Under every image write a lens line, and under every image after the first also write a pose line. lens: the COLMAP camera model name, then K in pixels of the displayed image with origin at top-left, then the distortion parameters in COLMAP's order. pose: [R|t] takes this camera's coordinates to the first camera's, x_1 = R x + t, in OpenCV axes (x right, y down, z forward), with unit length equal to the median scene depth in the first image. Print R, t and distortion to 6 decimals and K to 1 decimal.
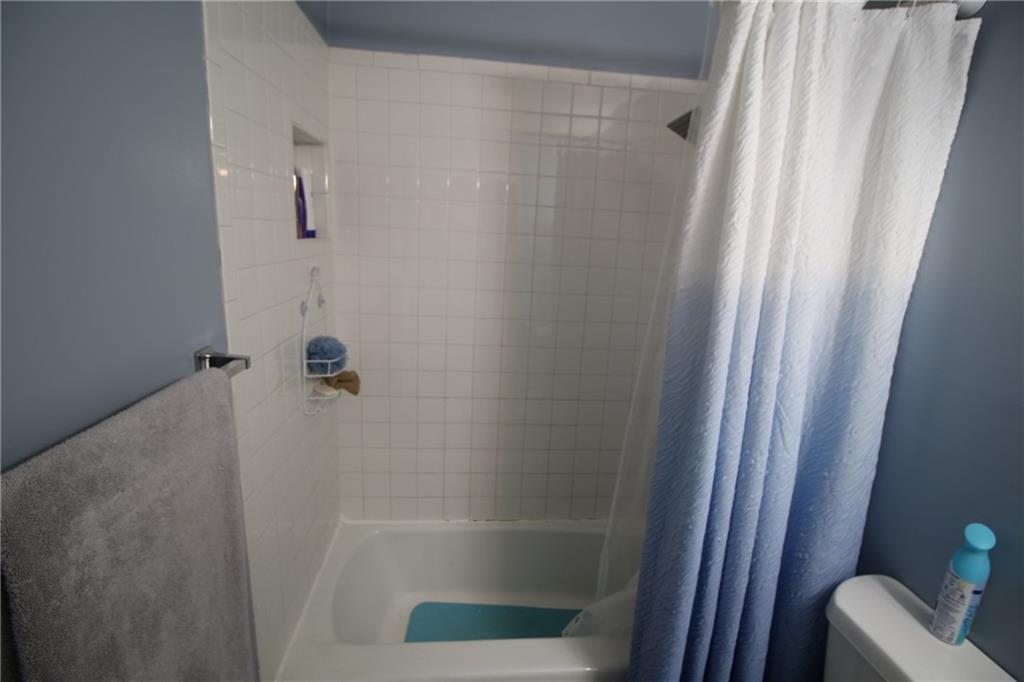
lens RADIAL K [[485.2, 0, 509.8], [0, 485.2, 338.7], [0, 0, 1]] dist [-0.032958, -0.003408]
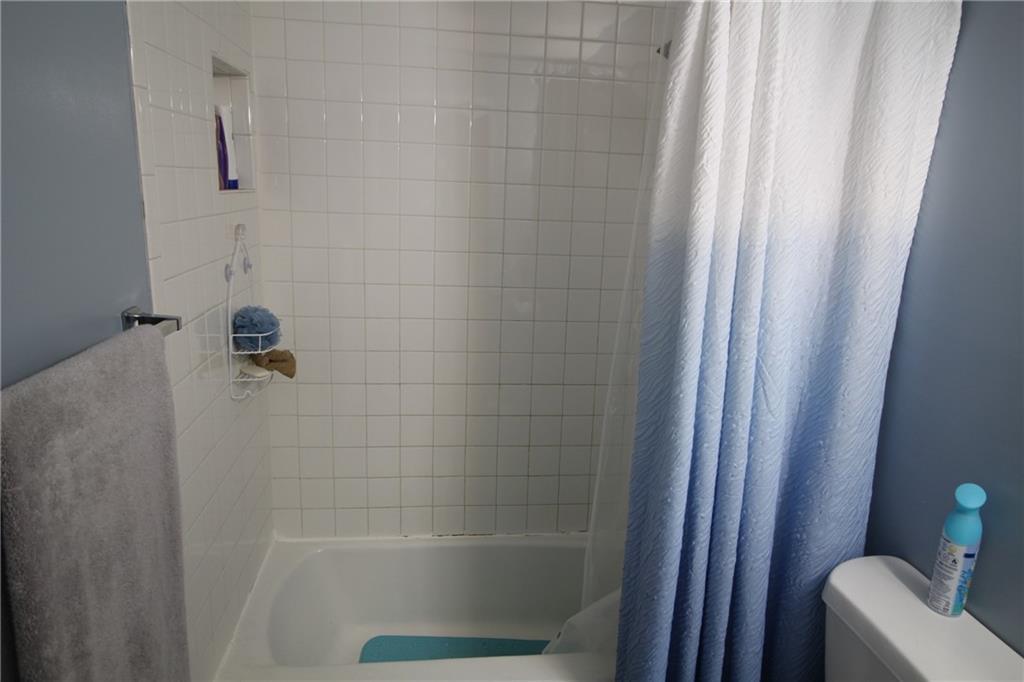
lens RADIAL K [[681.7, 0, 513.9], [0, 681.7, 341.1], [0, 0, 1]] dist [-0.031539, 0.012153]
pose [[0.999464, -0.017338, 0.027756, 0.051579], [0.016981, 0.999770, 0.013062, 0.068566], [-0.027976, -0.012583, 0.999529, -0.276977]]
